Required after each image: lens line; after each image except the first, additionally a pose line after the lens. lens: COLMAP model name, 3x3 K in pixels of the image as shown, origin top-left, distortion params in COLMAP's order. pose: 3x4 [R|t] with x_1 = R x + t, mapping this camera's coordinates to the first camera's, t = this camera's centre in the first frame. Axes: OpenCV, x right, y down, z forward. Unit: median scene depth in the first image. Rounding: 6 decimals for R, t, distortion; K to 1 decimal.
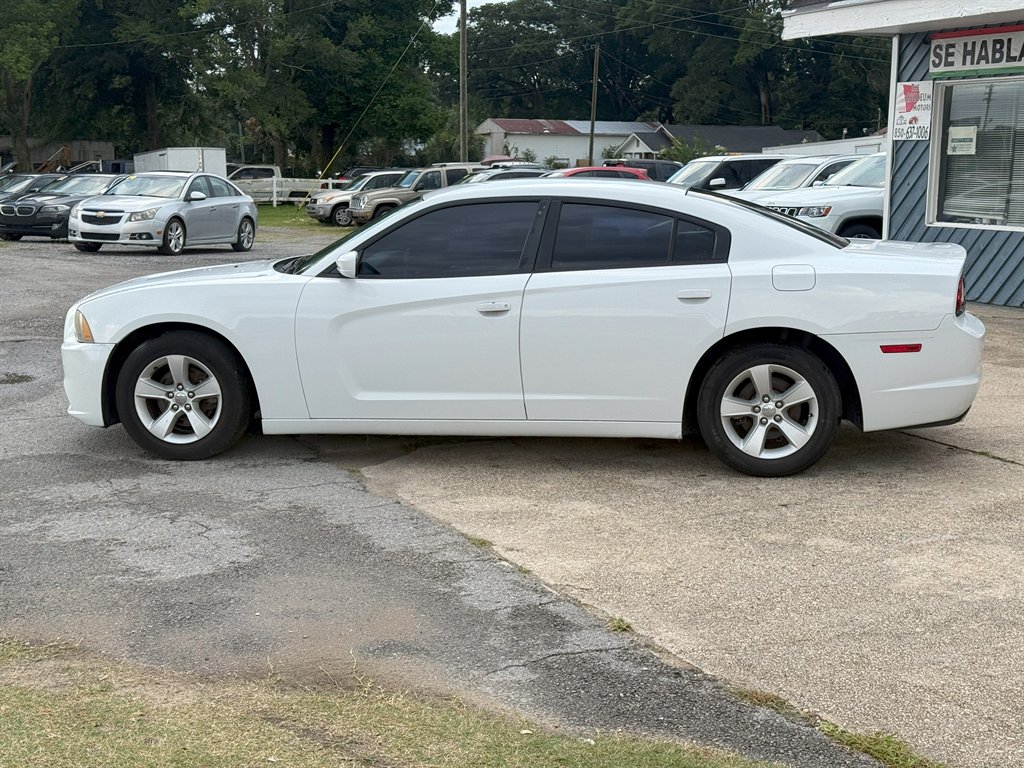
lens RADIAL K [[1404.1, 0, 512.0], [0, 1404.1, 384.0], [0, 0, 1]] dist [0.197716, -0.413246]
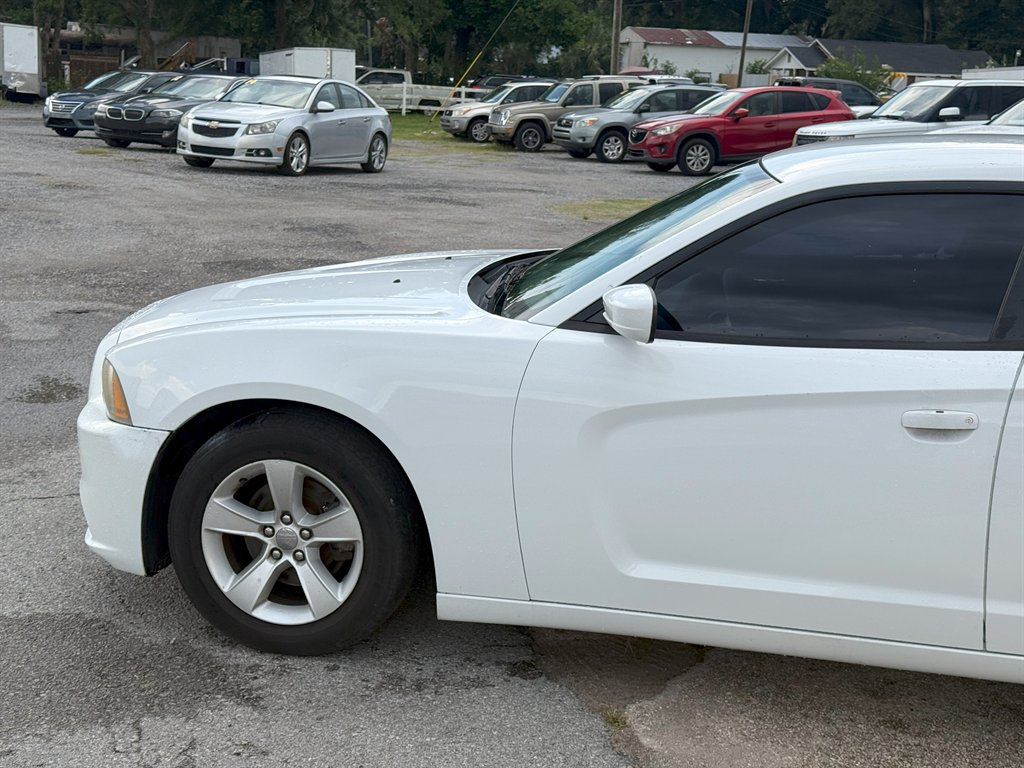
lens RADIAL K [[1404.1, 0, 512.0], [0, 1404.1, 384.0], [0, 0, 1]] dist [0.197716, -0.413246]
pose [[0.995509, 0.055553, -0.076648, -0.027177], [-0.050733, 0.996694, 0.063454, -0.020444], [0.079920, -0.059280, 0.995037, 0.116936]]
